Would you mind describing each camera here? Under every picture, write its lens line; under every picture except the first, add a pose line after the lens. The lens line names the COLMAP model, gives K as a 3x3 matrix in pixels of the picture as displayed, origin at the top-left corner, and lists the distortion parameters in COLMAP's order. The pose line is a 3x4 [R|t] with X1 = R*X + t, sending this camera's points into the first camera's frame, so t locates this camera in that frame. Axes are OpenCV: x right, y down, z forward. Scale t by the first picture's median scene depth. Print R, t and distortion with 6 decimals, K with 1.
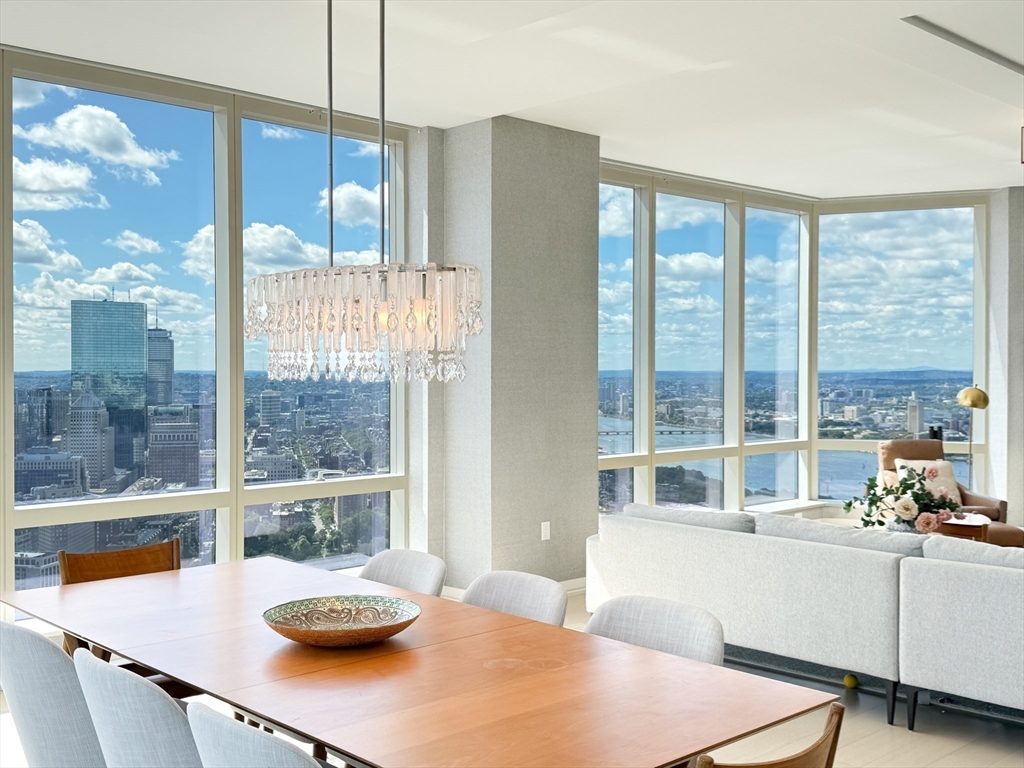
lens RADIAL K [[1109.0, 0, 480.7], [0, 1109.0, 390.4], [0, 0, 1]] dist [0.061624, 0.000000]
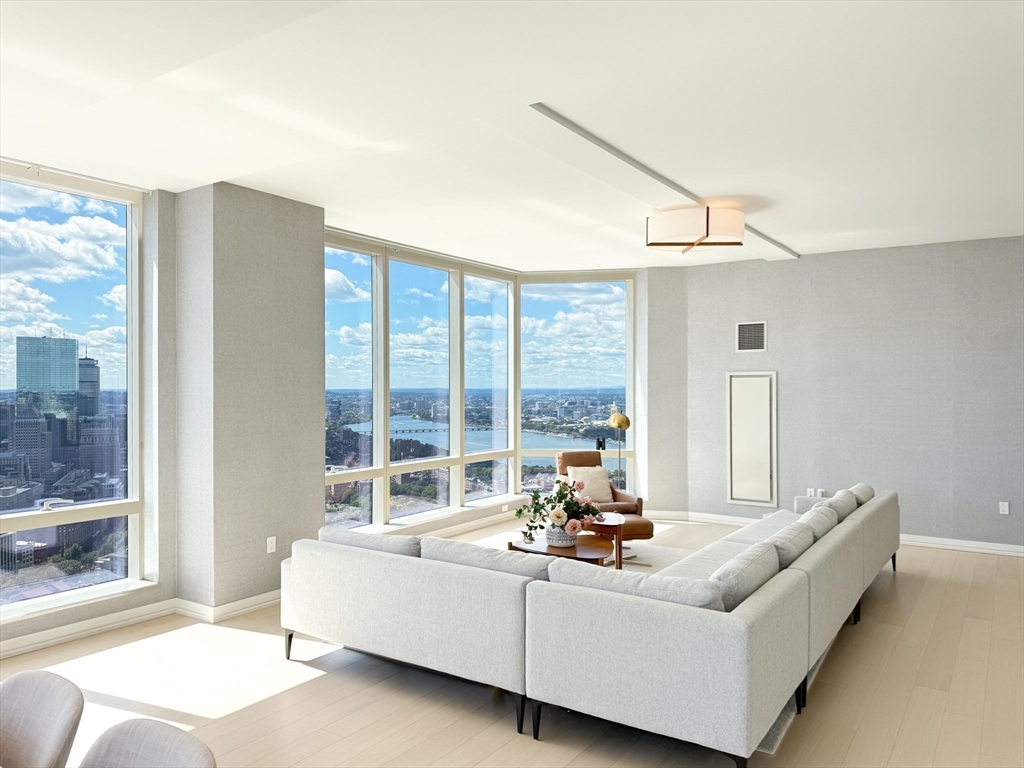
lens RADIAL K [[743.6, 0, 510.3], [0, 743.6, 400.2], [0, 0, 1]] dist [0.040762, -0.053607]
pose [[0.973861, -0.006652, 0.227047, 0.125624], [0.007035, 0.999975, -0.000881, -0.020978], [-0.227035, 0.002455, 0.973883, 0.184901]]
